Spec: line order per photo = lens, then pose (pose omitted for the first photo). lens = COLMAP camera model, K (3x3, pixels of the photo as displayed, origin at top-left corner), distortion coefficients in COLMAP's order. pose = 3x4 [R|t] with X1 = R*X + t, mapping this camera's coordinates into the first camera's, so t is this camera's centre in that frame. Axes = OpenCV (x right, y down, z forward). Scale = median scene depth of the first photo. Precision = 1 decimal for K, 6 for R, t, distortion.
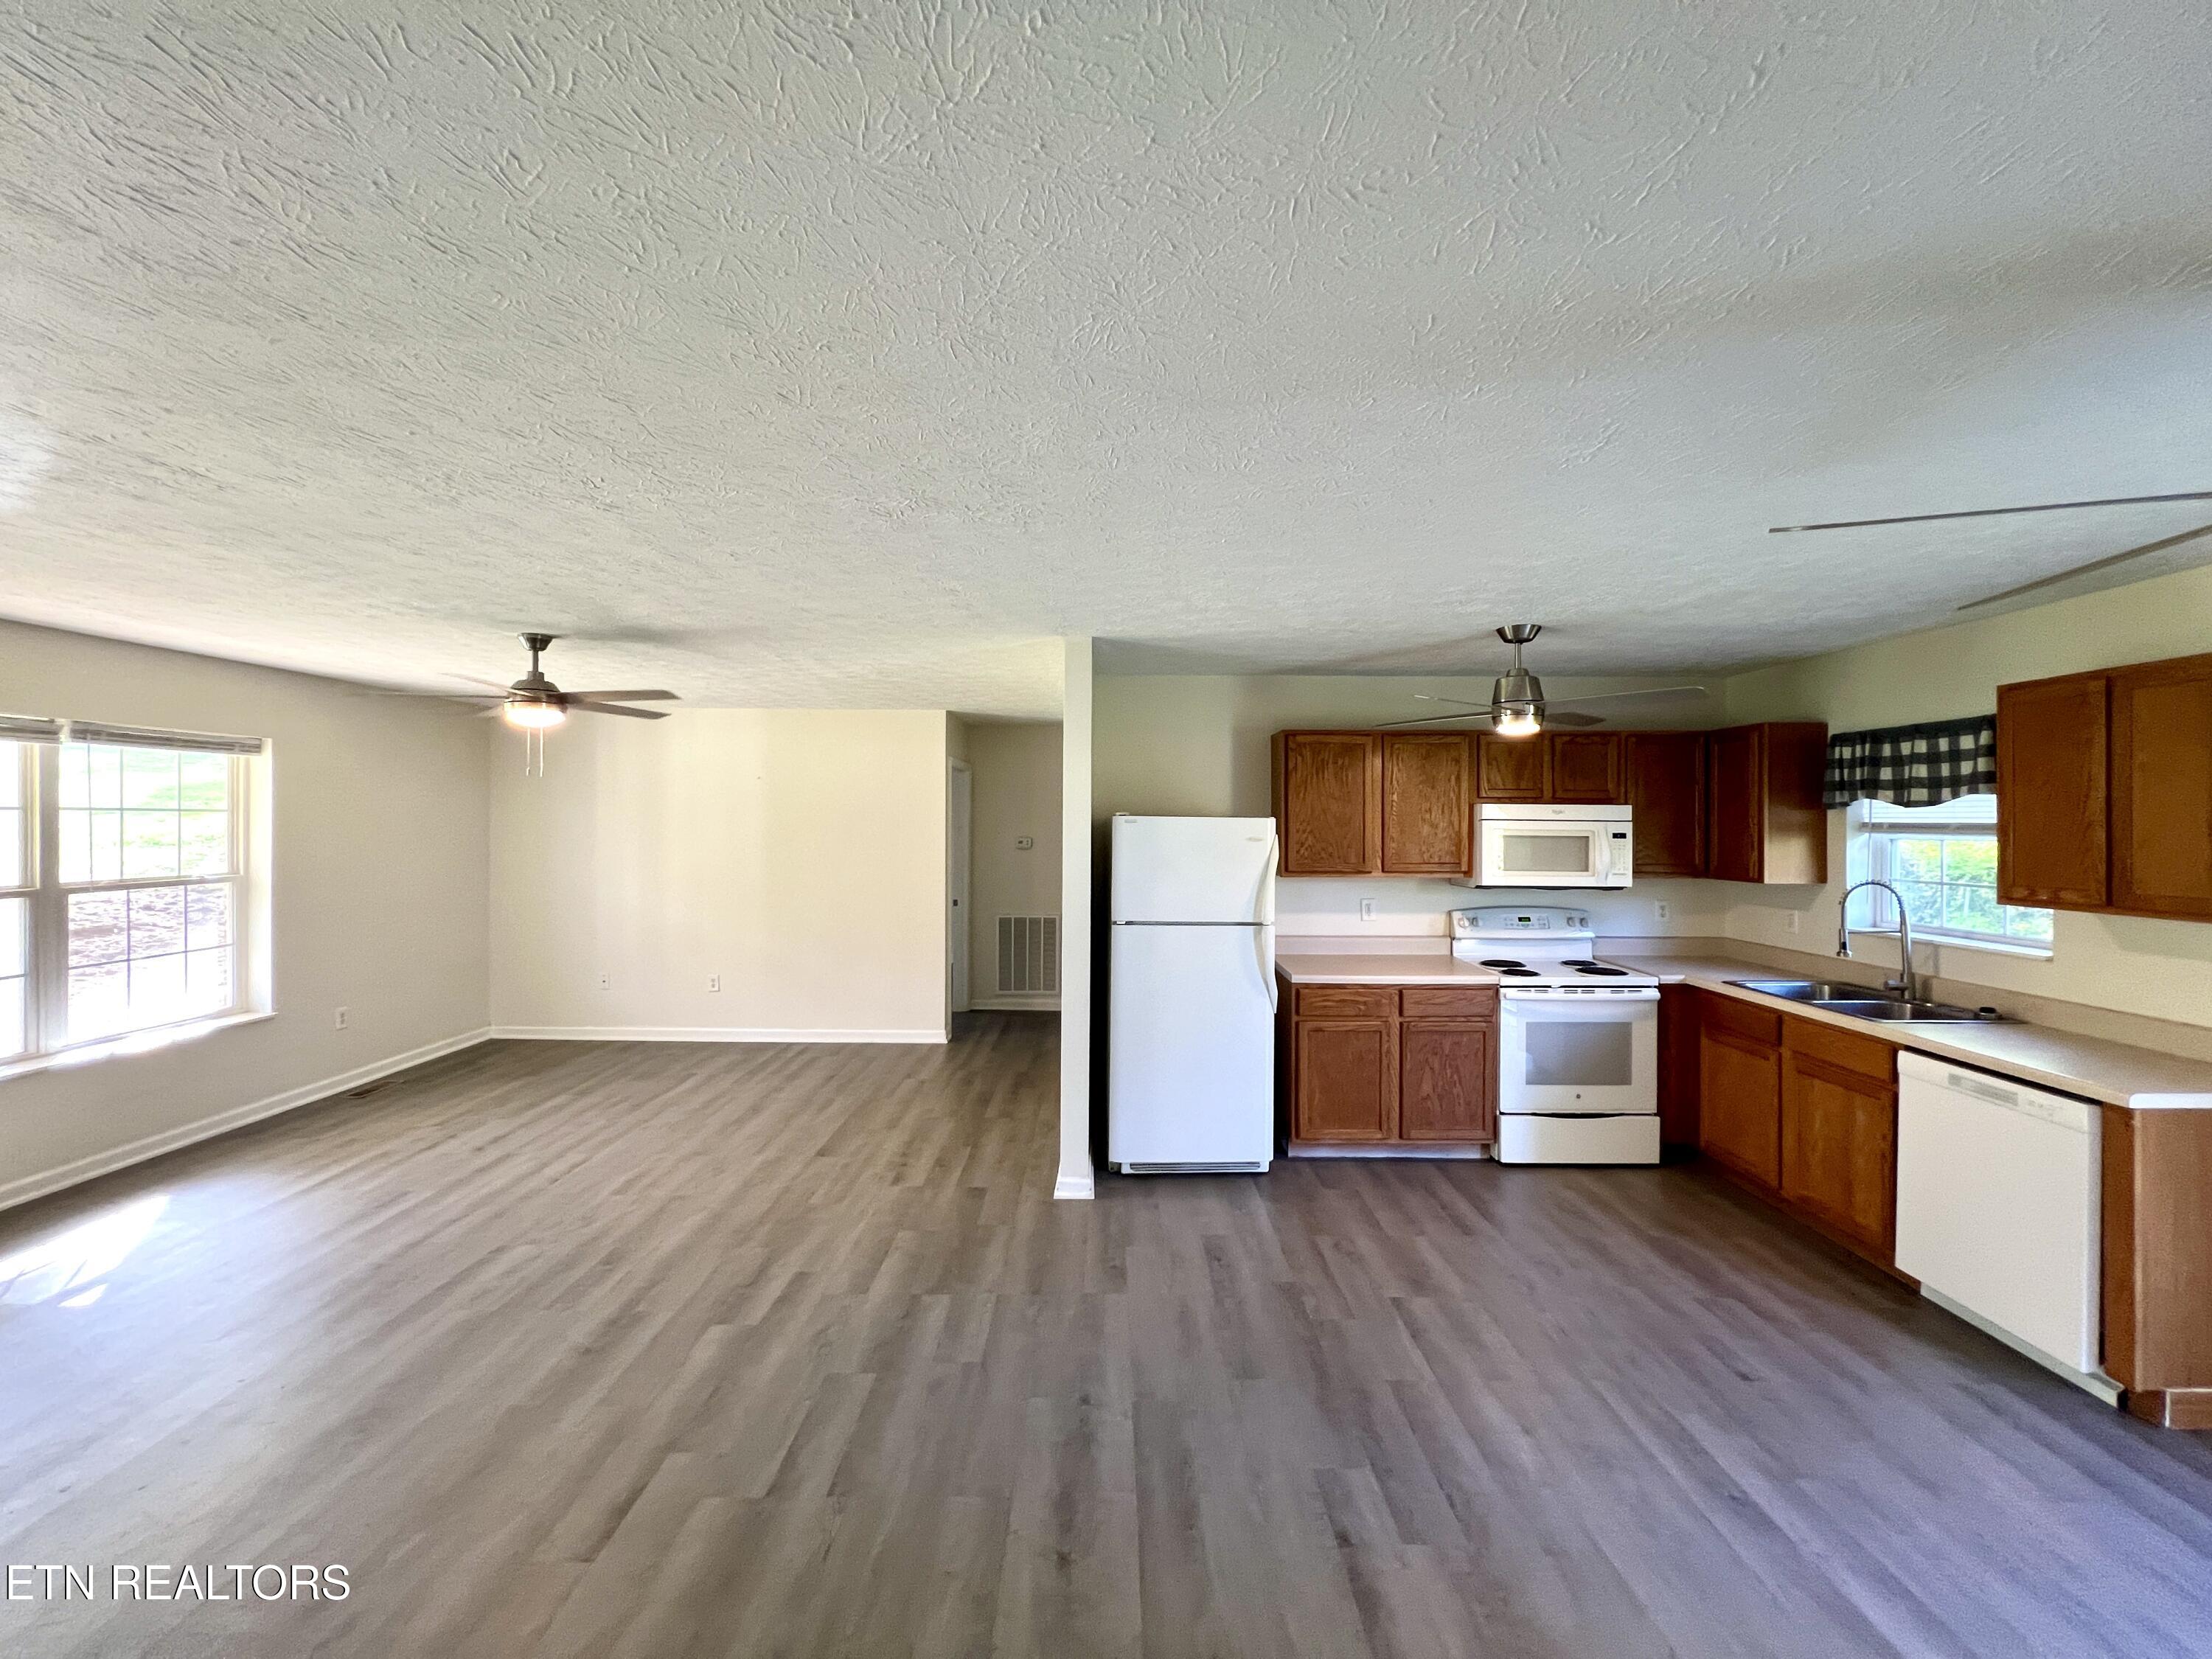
lens RADIAL K [[884.0, 0, 1101.6], [0, 884.0, 821.0], [0, 0, 1]] dist [-0.002466, 0.000897]
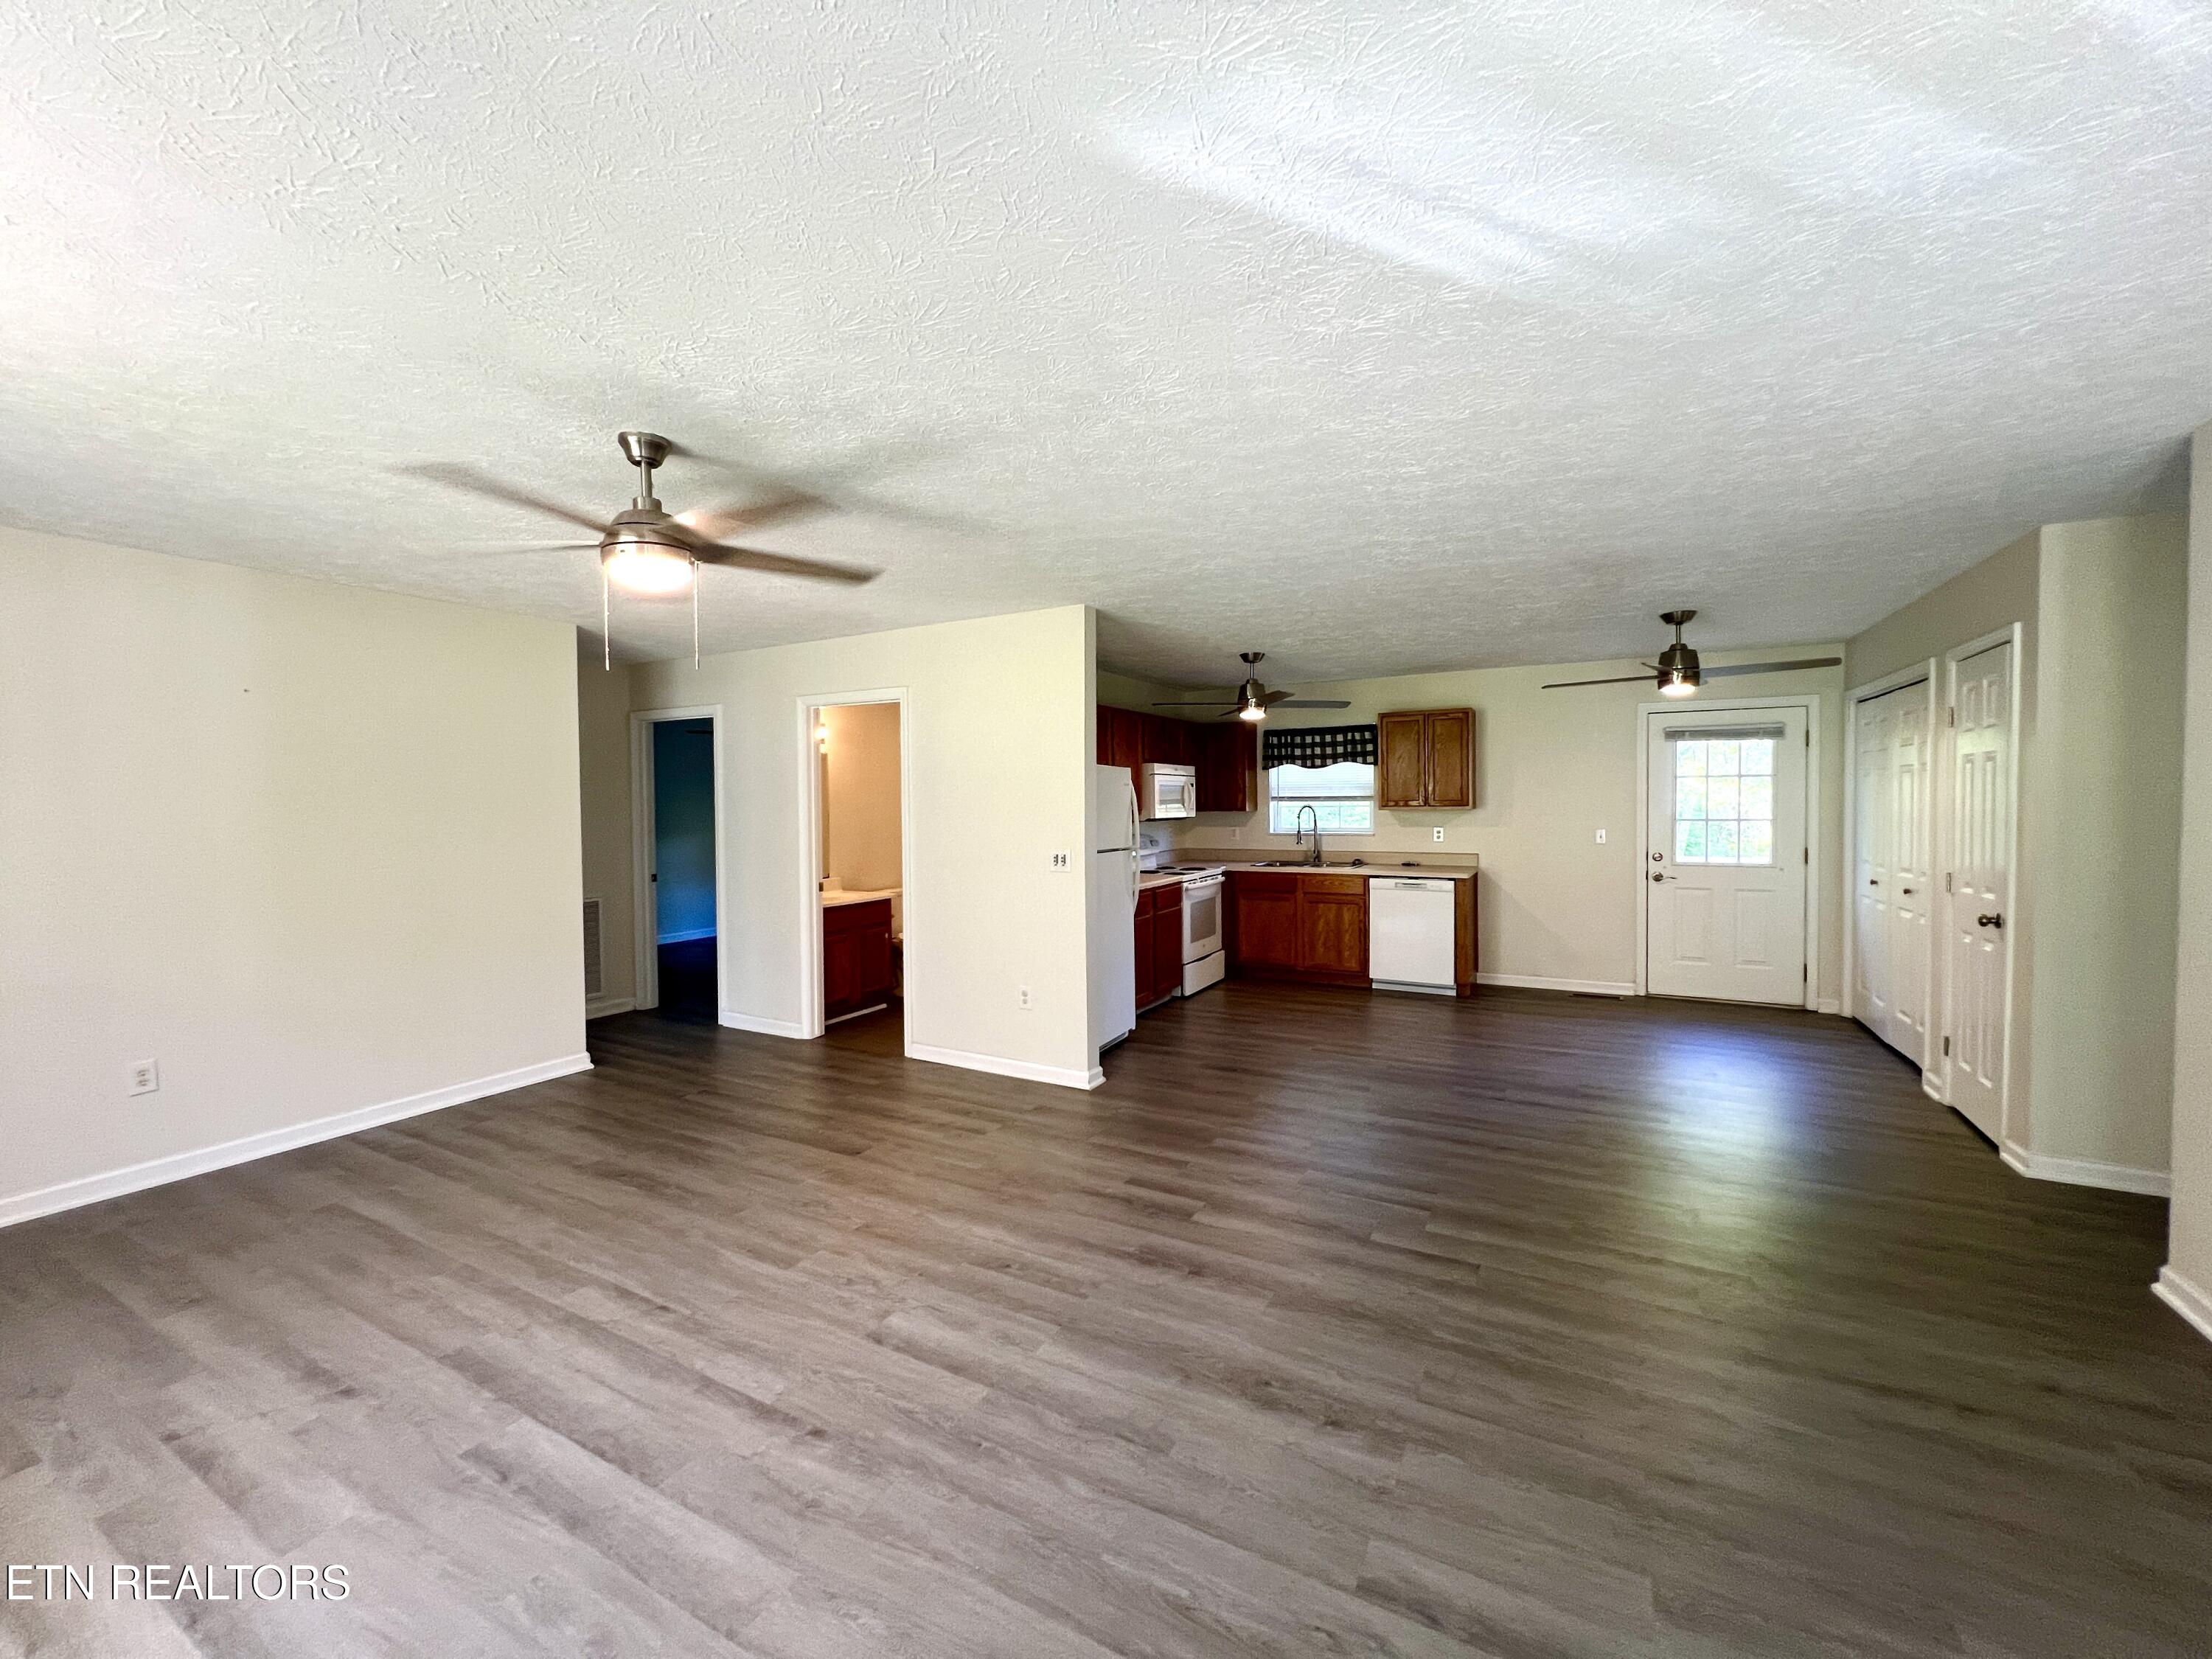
lens RADIAL K [[884.0, 0, 1098.7], [0, 884.0, 825.6], [0, 0, 1]] dist [-0.002466, 0.000897]
pose [[0.481732, -0.034073, 0.875656, -1.047962], [0.012431, 0.999409, 0.032050, 0.042163], [-0.876230, -0.004554, 0.481871, 0.431000]]
